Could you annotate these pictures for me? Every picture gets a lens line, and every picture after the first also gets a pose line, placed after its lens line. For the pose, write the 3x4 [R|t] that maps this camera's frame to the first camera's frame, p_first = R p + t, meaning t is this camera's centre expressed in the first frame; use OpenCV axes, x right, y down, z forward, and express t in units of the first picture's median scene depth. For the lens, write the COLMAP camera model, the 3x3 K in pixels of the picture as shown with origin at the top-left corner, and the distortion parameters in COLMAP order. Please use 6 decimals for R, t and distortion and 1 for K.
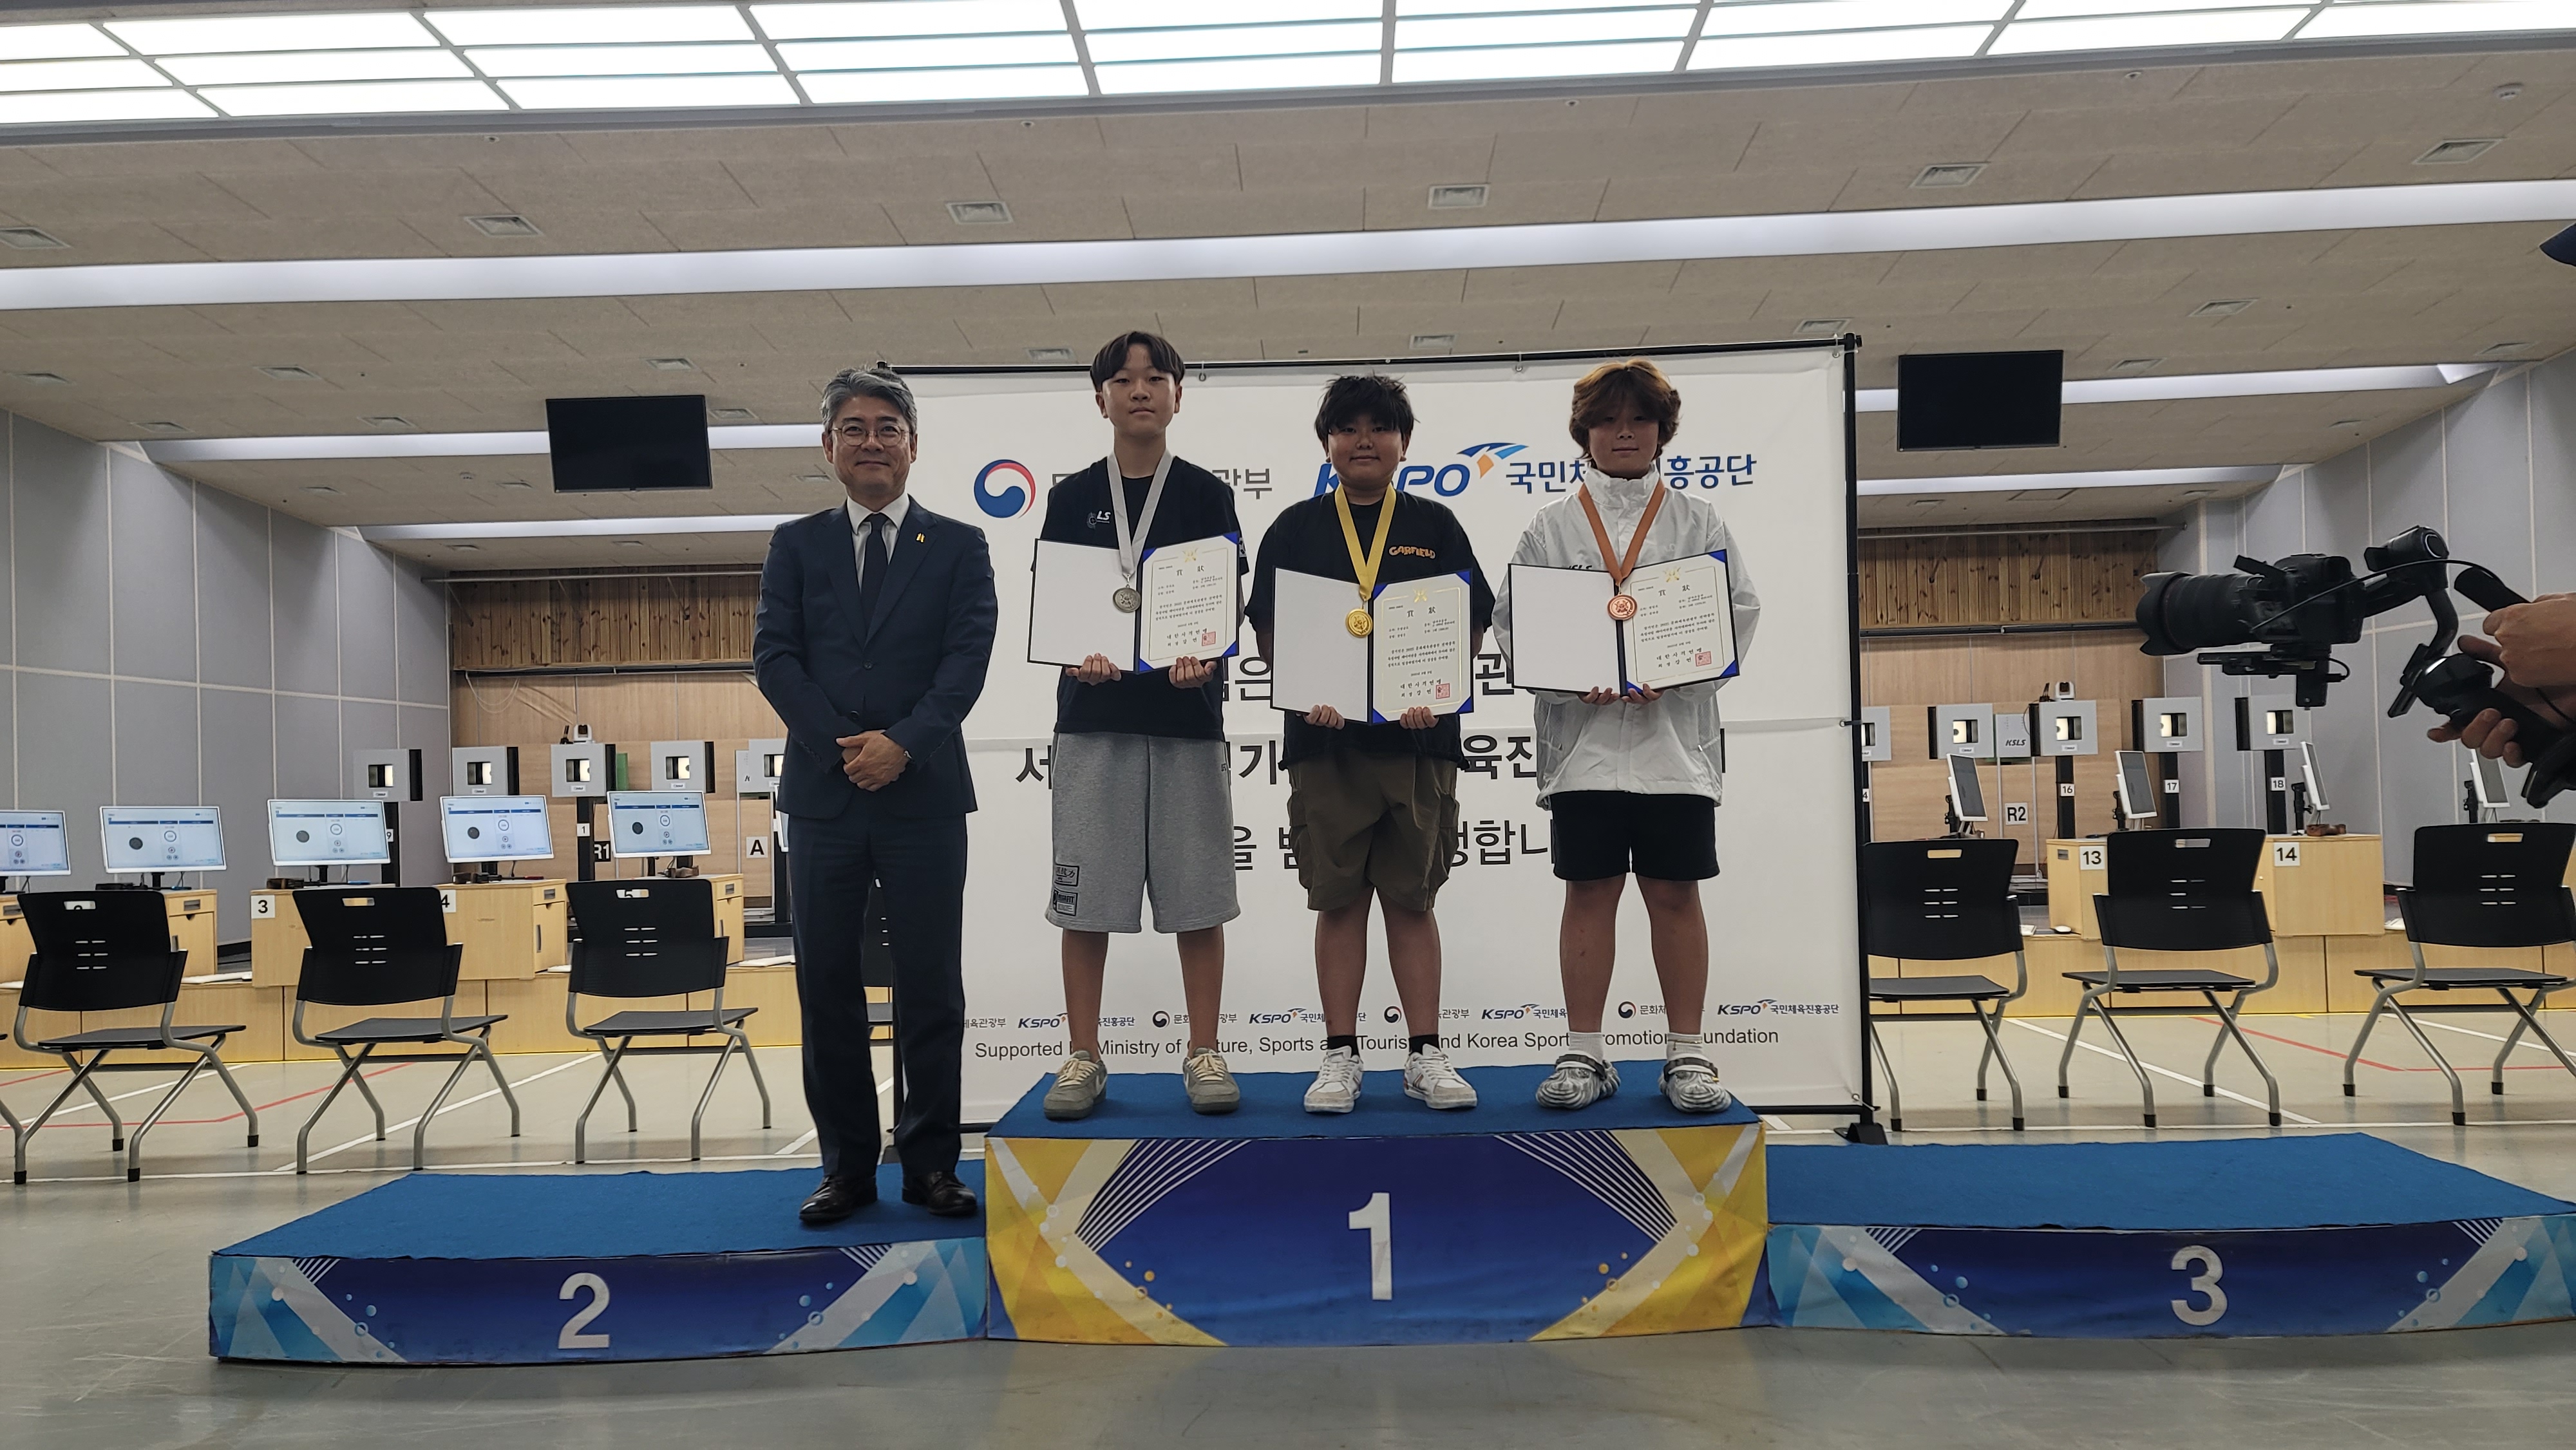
lens RADIAL K [[1941.5, 0, 1317.9], [0, 1941.5, 776.6], [0, 0, 1]] dist [0.130426, -0.122528]
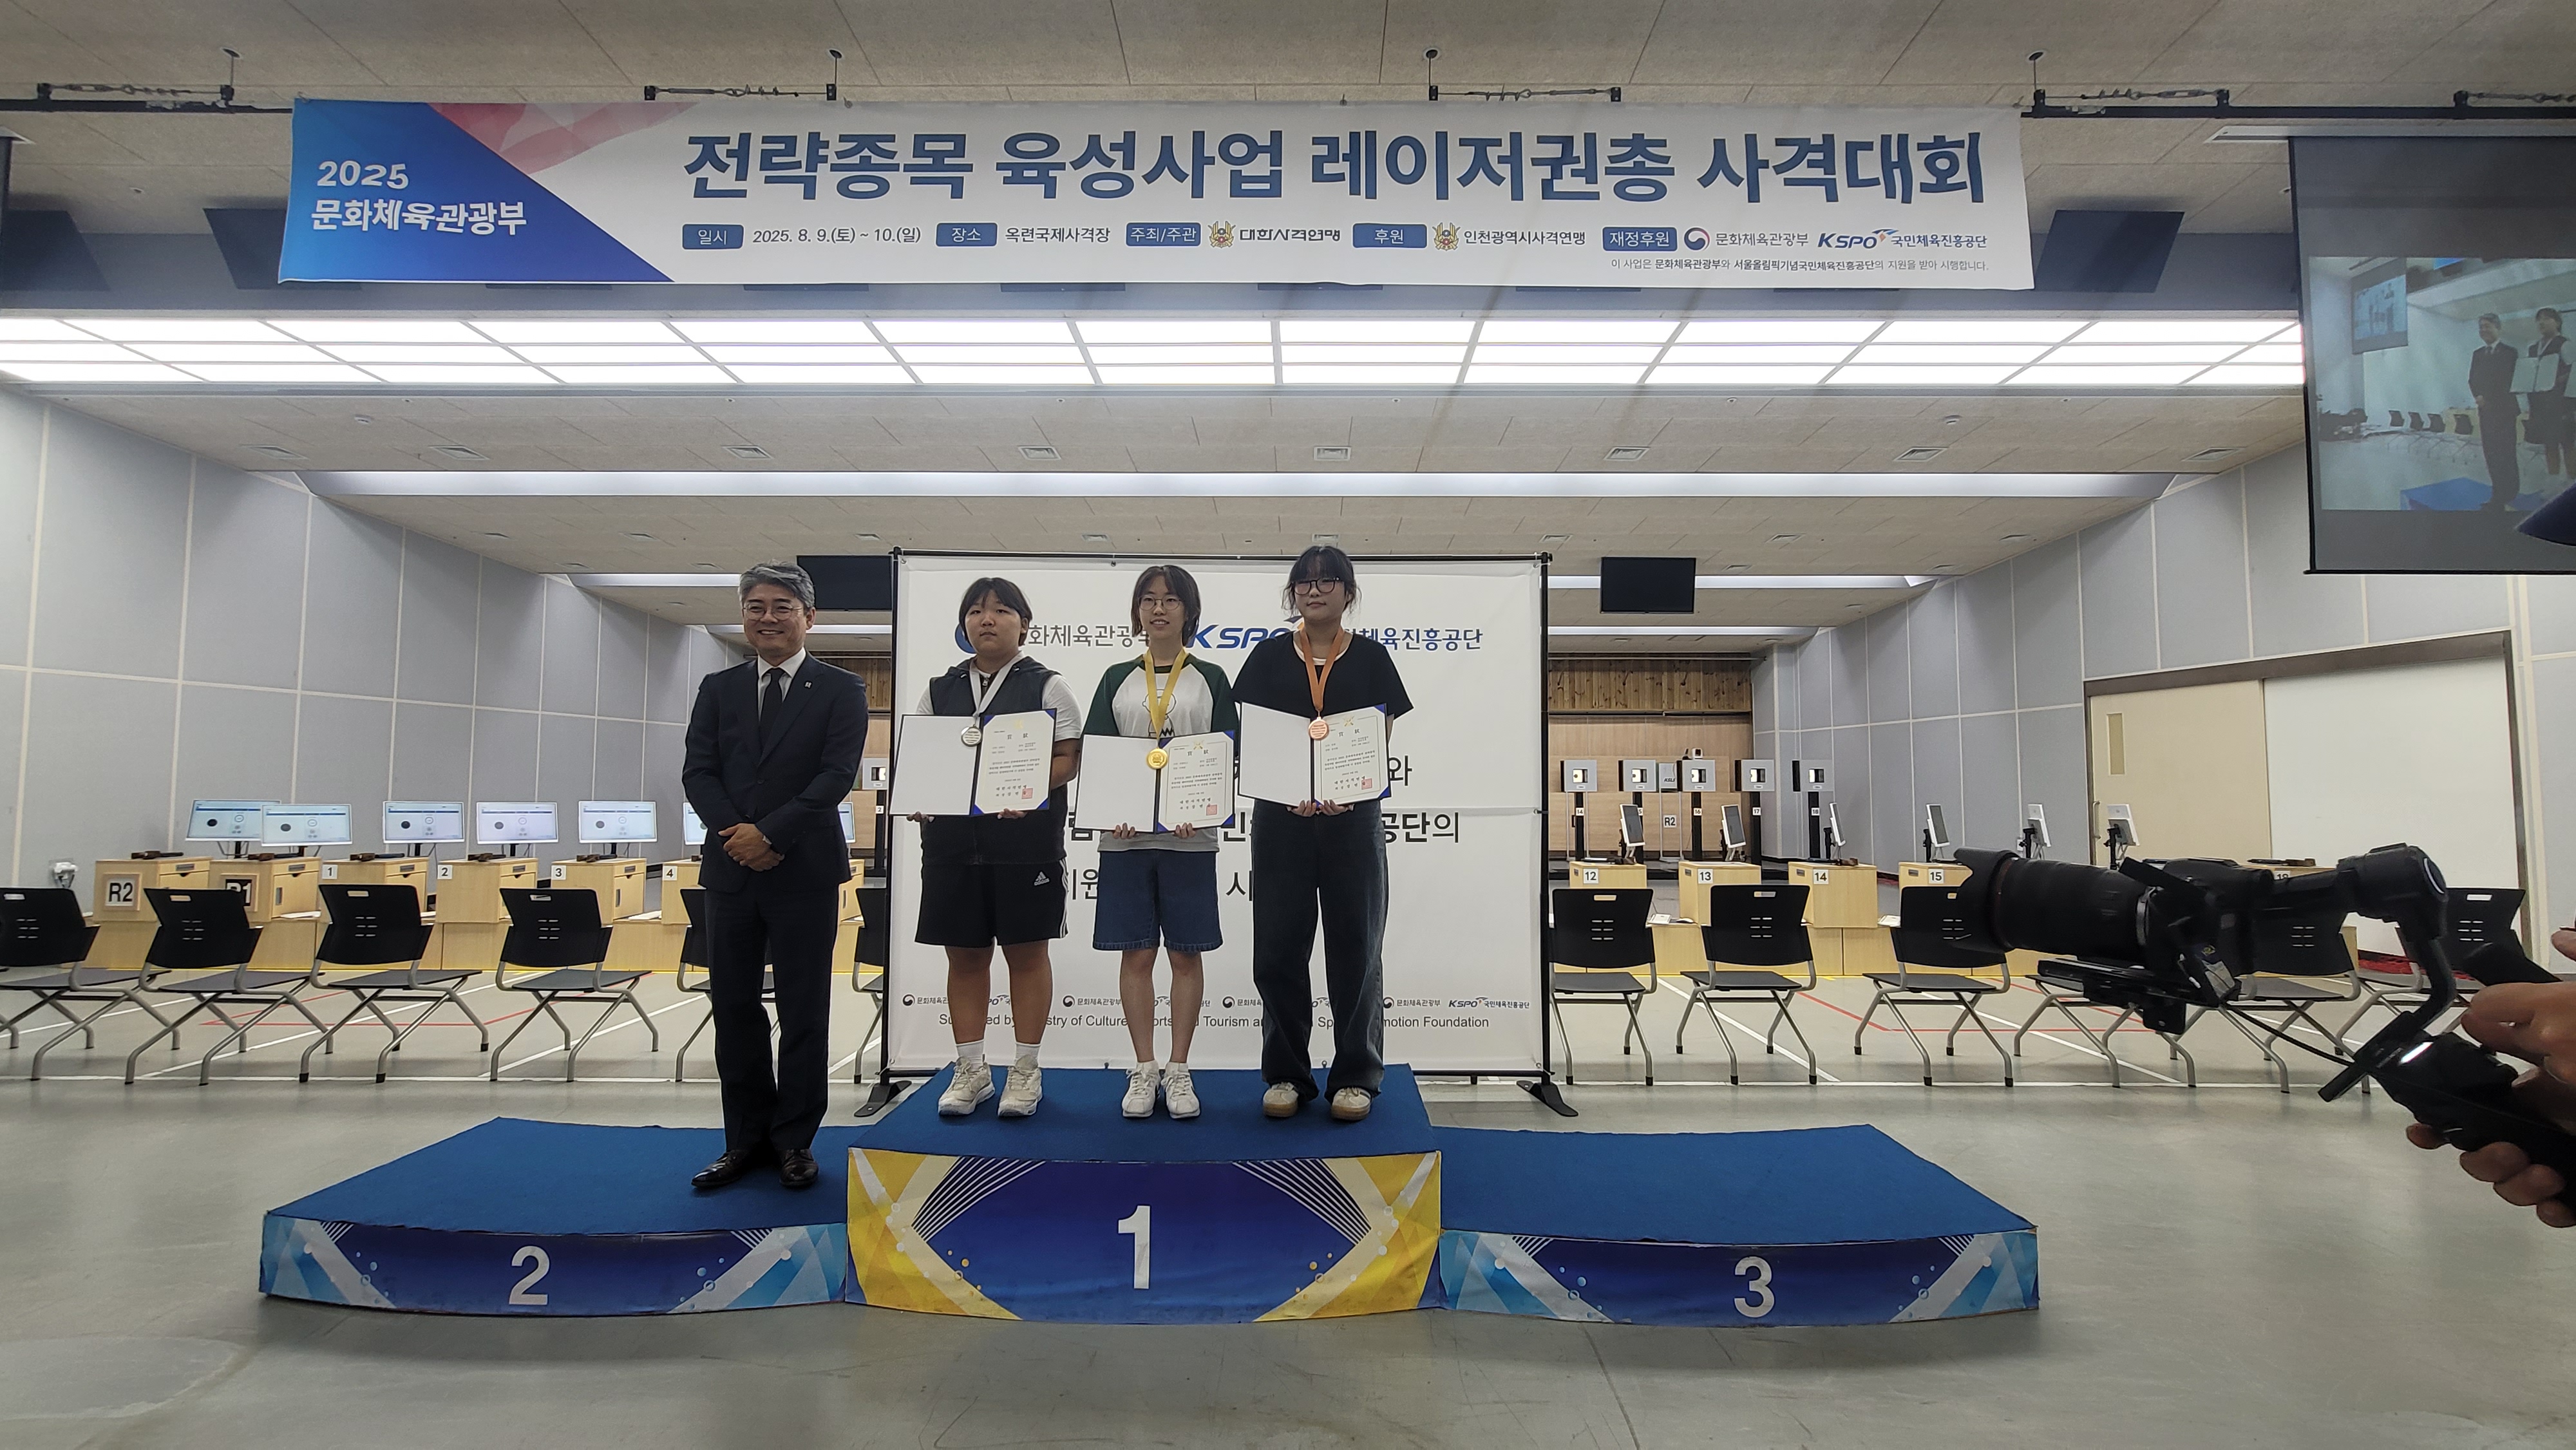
lens RADIAL K [[1086.1, 0, 1322.0], [0, 1086.1, 718.0], [0, 0, 1]] dist [0.000110, 0.000372]
pose [[0.999243, 0.031645, 0.022638, 0.109521], [-0.030552, 0.998423, -0.047099, -0.070498], [-0.024093, 0.046372, 0.998634, 0.231672]]
